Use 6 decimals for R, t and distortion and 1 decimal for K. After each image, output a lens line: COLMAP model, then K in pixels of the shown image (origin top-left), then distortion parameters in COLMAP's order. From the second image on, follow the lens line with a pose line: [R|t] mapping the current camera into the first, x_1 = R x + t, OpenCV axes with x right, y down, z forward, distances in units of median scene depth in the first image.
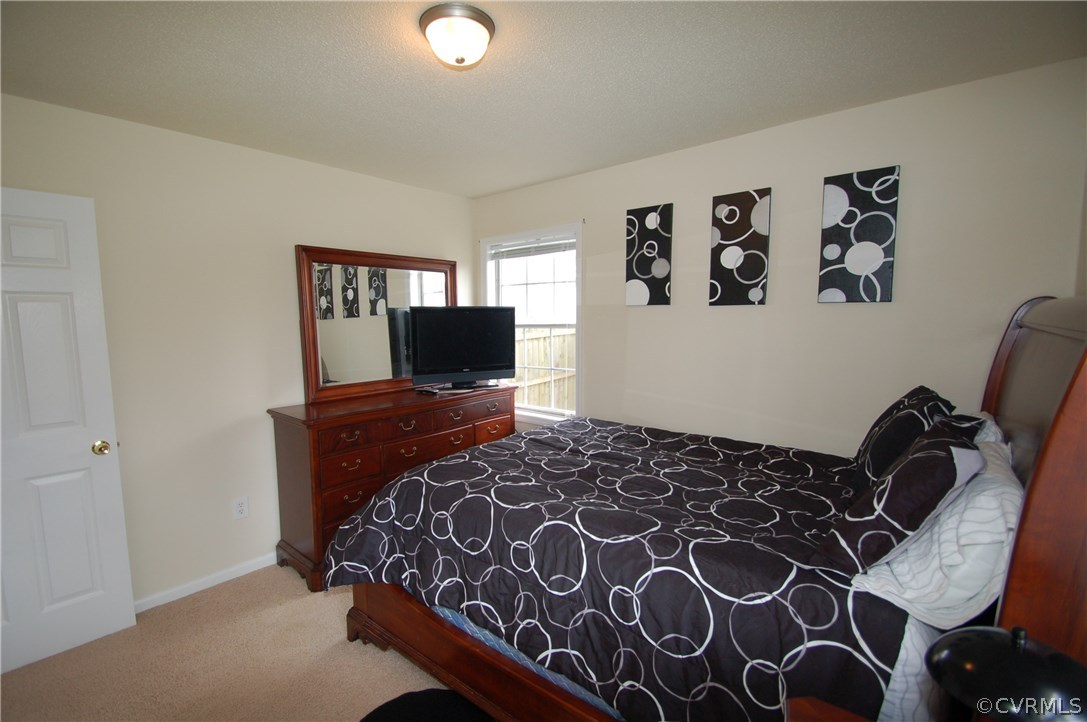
lens RADIAL K [[483.5, 0, 532.7], [0, 483.5, 366.5], [0, 0, 1]] dist [0.006435, -0.013035]
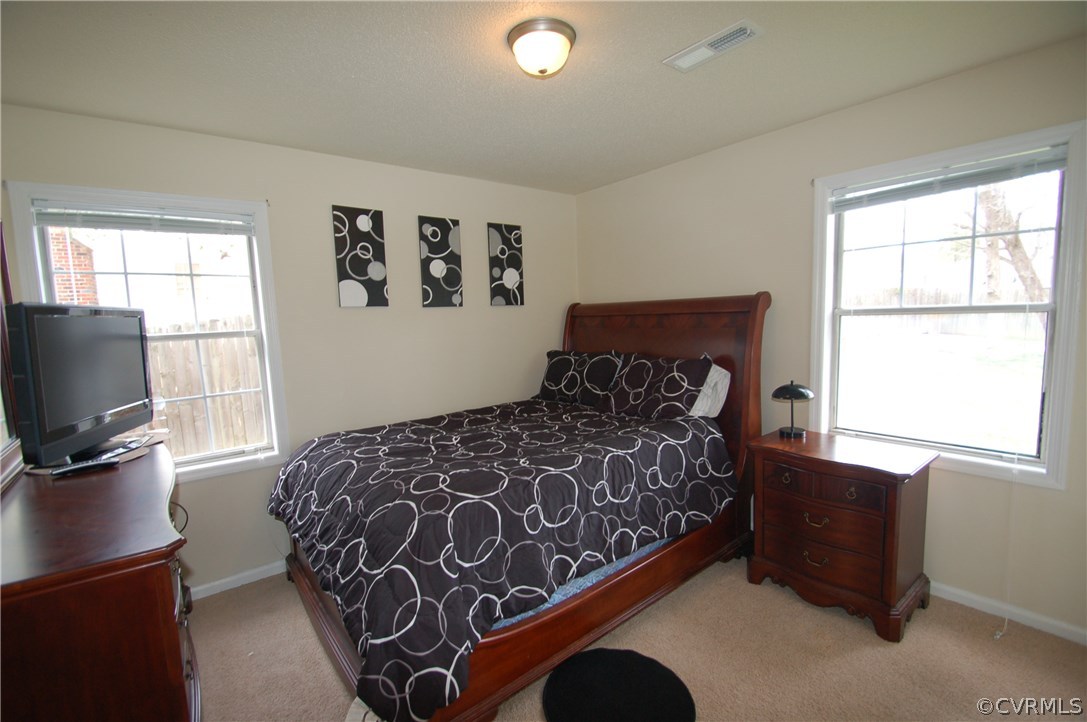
lens RADIAL K [[483.5, 0, 539.2], [0, 483.5, 364.9], [0, 0, 1]] dist [0.006435, -0.013035]
pose [[0.188023, -0.096527, 0.977410, -0.778939], [0.136594, 0.988058, 0.071302, -0.034240], [-0.972620, 0.120102, 0.198963, 0.531026]]
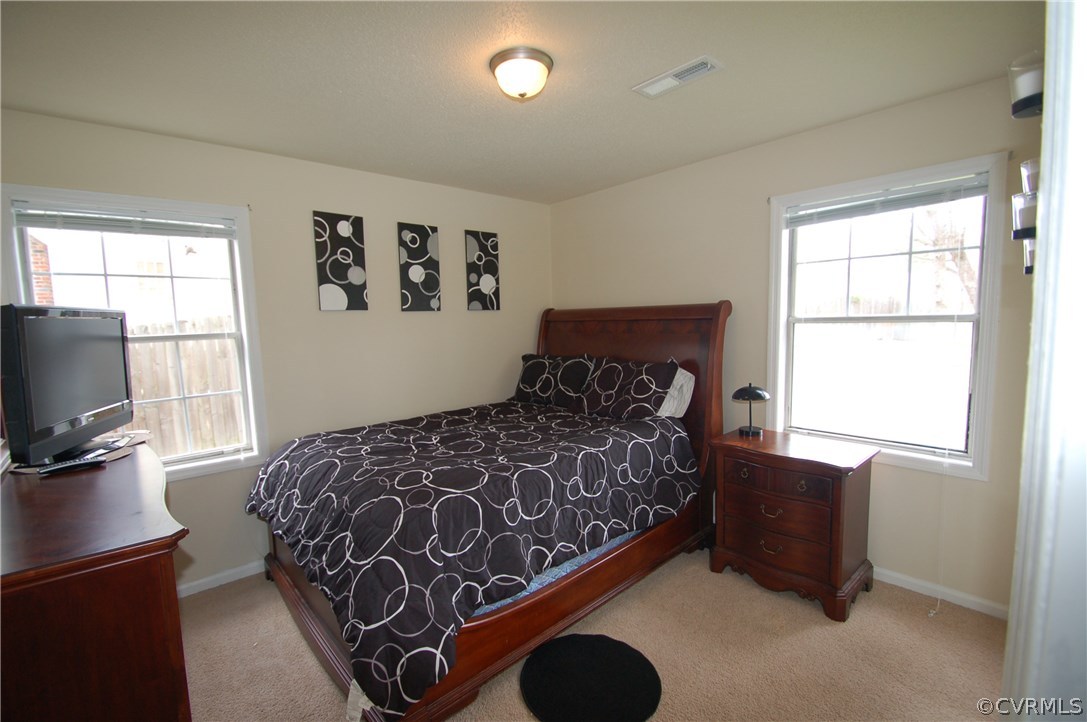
lens RADIAL K [[483.5, 0, 540.4], [0, 483.5, 362.8], [0, 0, 1]] dist [0.006435, -0.013035]
pose [[0.128134, -0.084454, 0.988154, -0.829351], [0.128640, 0.989366, 0.067877, -0.037785], [-0.983379, 0.118419, 0.137635, 0.532374]]
